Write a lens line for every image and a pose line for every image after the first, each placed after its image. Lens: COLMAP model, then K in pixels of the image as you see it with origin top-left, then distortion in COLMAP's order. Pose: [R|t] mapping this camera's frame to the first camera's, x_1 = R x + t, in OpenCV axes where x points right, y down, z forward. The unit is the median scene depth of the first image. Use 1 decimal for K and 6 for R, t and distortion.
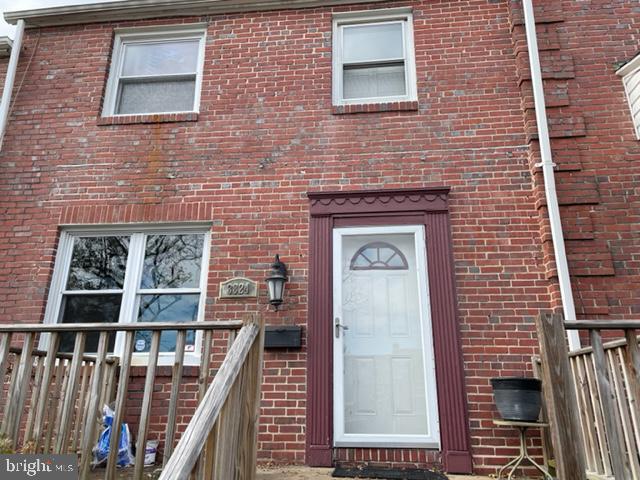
lens RADIAL K [[485.1, 0, 317.9], [0, 485.1, 235.9], [0, 0, 1]] dist [0.104218, -0.144255]
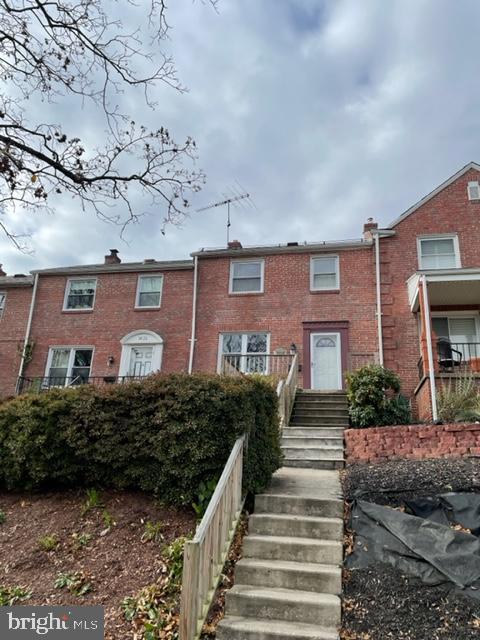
lens RADIAL K [[485.1, 0, 244.3], [0, 485.1, 322.8], [0, 0, 1]] dist [0.104218, -0.144255]
pose [[0.995967, 0.003421, -0.089659, -0.106659], [-0.003366, 0.999994, 0.000767, -0.080865], [0.089661, -0.000462, 0.995972, -2.042470]]
